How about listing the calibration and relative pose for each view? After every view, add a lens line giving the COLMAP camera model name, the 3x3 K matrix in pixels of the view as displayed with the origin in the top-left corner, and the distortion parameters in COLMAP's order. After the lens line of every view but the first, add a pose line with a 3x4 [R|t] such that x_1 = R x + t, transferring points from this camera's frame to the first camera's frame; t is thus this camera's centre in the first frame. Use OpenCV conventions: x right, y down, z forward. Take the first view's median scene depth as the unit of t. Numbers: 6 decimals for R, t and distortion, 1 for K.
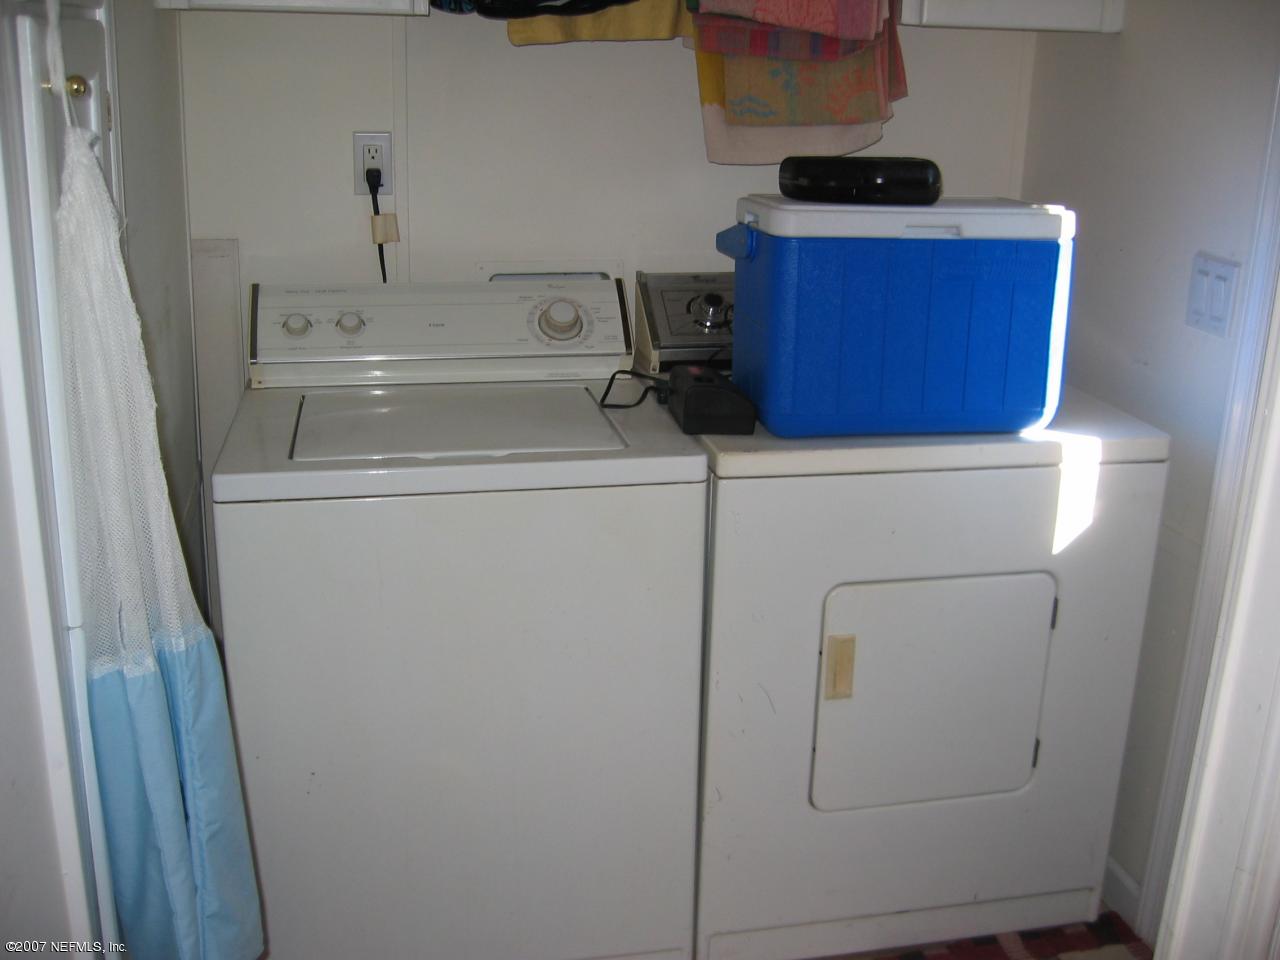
lens RADIAL K [[1363.8, 0, 645.7], [0, 1363.8, 479.3], [0, 0, 1]] dist [-0.143066, 0.126611]
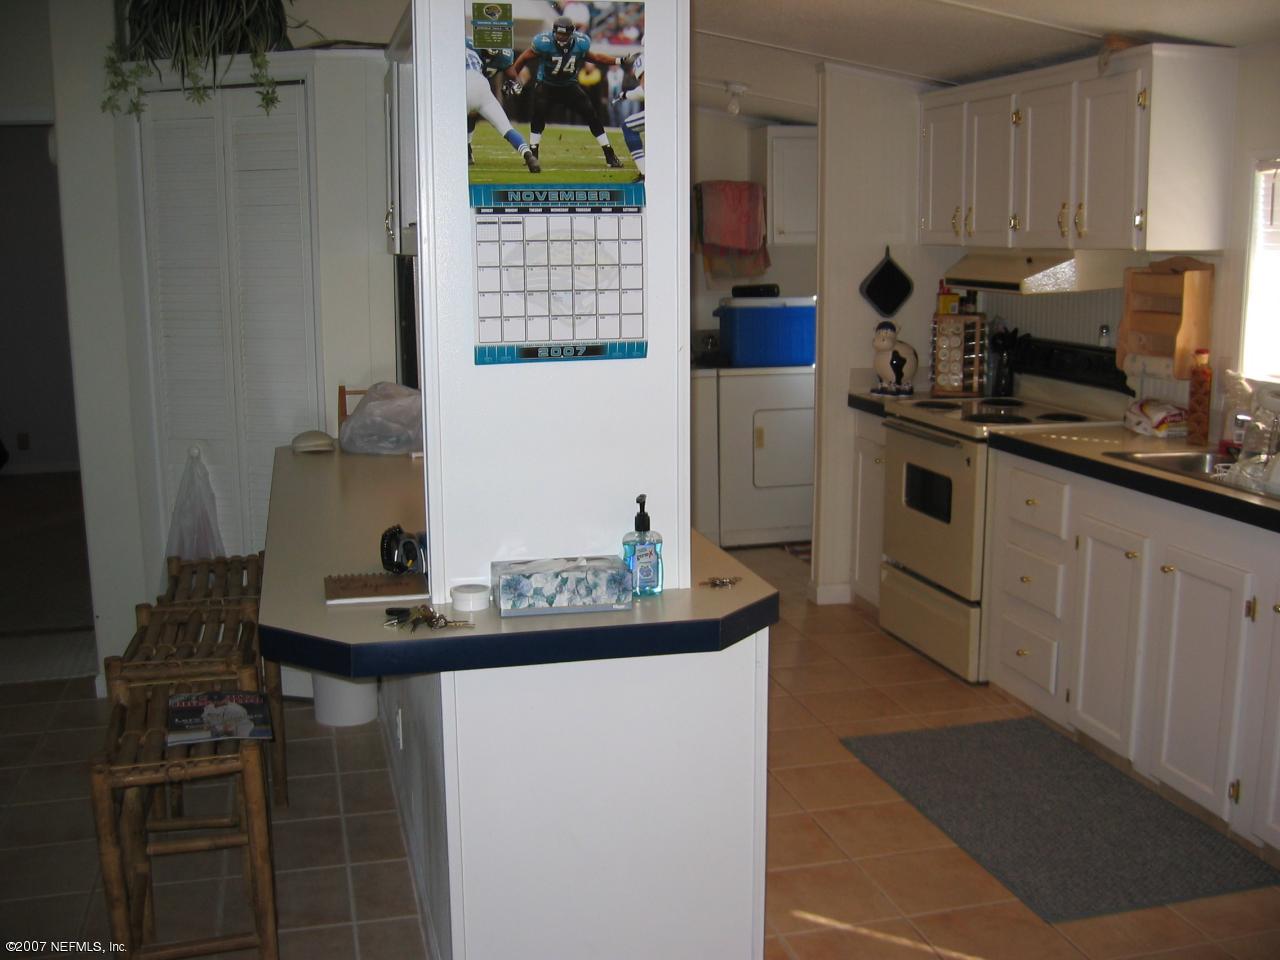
lens RADIAL K [[1363.8, 0, 645.7], [0, 1363.8, 479.3], [0, 0, 1]] dist [-0.143066, 0.126611]
pose [[0.997913, -0.049070, 0.041980, -0.266924], [0.053979, 0.990668, -0.125151, 0.619371], [-0.035447, 0.127156, 0.991249, -2.177856]]
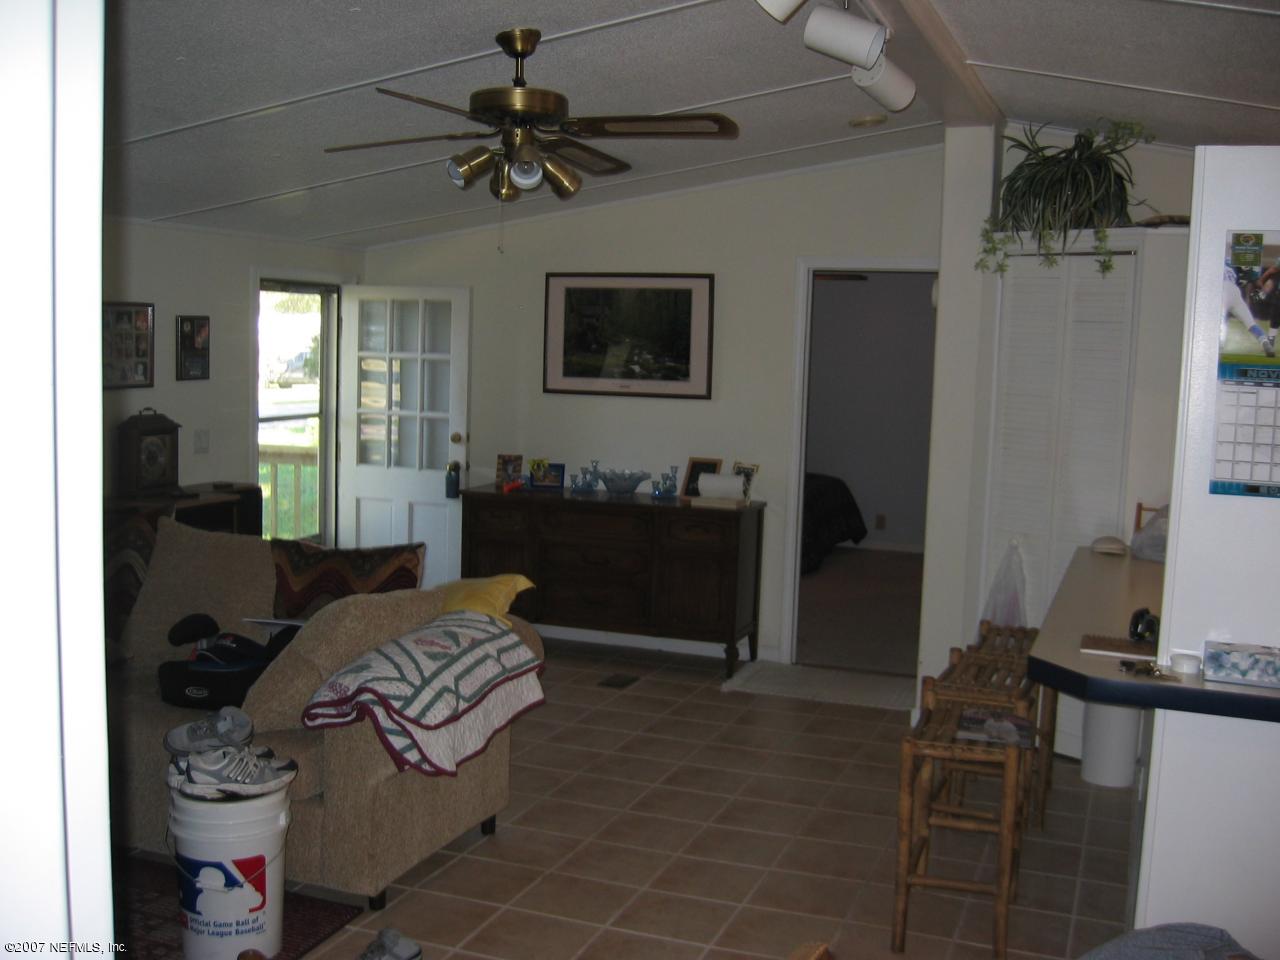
lens RADIAL K [[1363.8, 0, 645.7], [0, 1363.8, 479.3], [0, 0, 1]] dist [-0.143066, 0.126611]
pose [[0.844153, 0.053337, -0.533442, -0.098998], [-0.168960, 0.970798, -0.170306, 0.720660], [0.508781, 0.233895, 0.828514, -2.625034]]
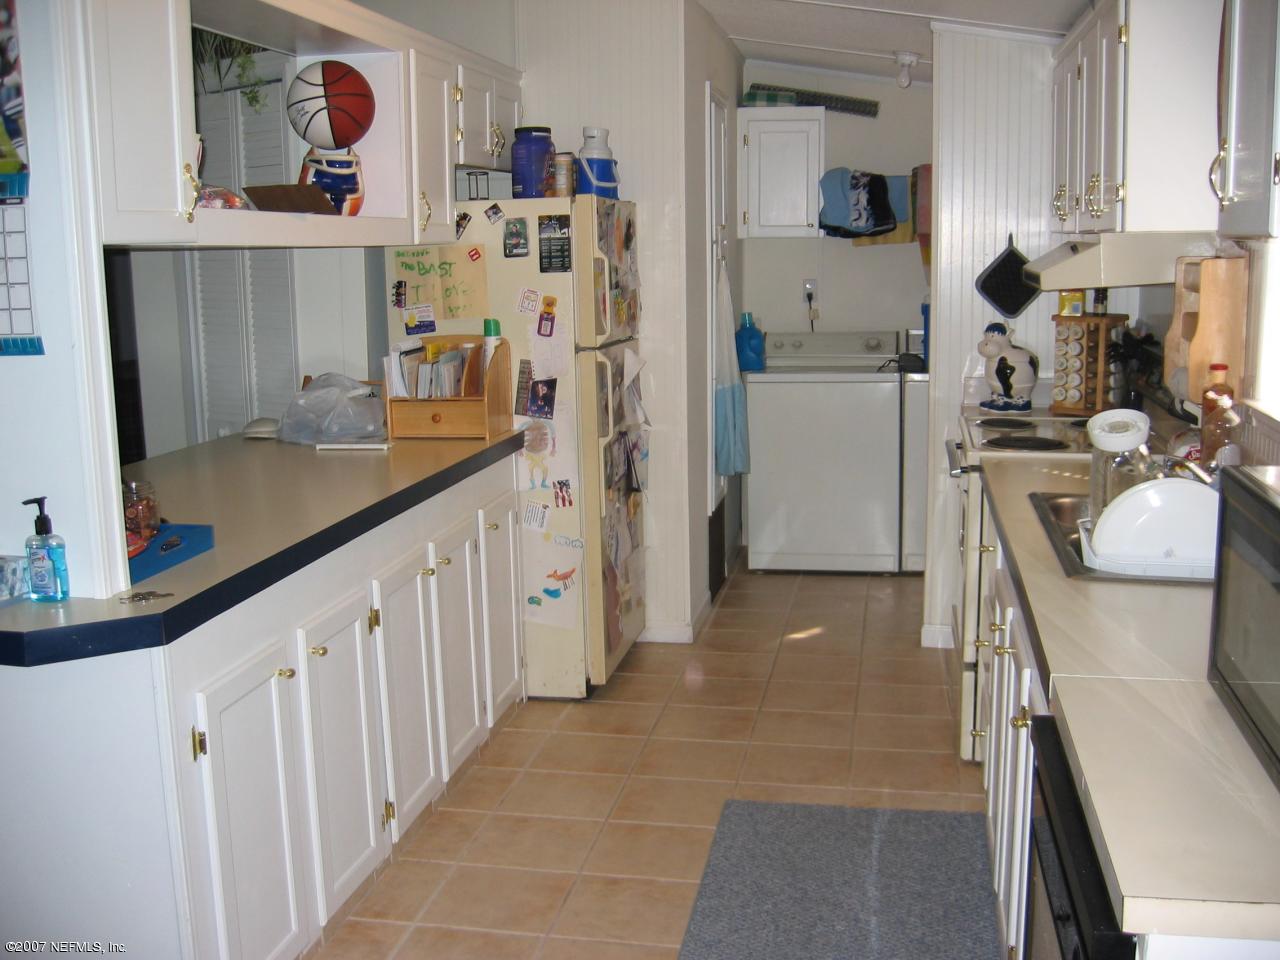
lens RADIAL K [[1363.8, 0, 645.7], [0, 1363.8, 479.3], [0, 0, 1]] dist [-0.143066, 0.126611]
pose [[0.923004, 0.017915, -0.384372, 0.642412], [-0.068204, 0.990716, -0.117605, 0.568404], [0.378697, 0.134766, 0.915657, -1.845259]]
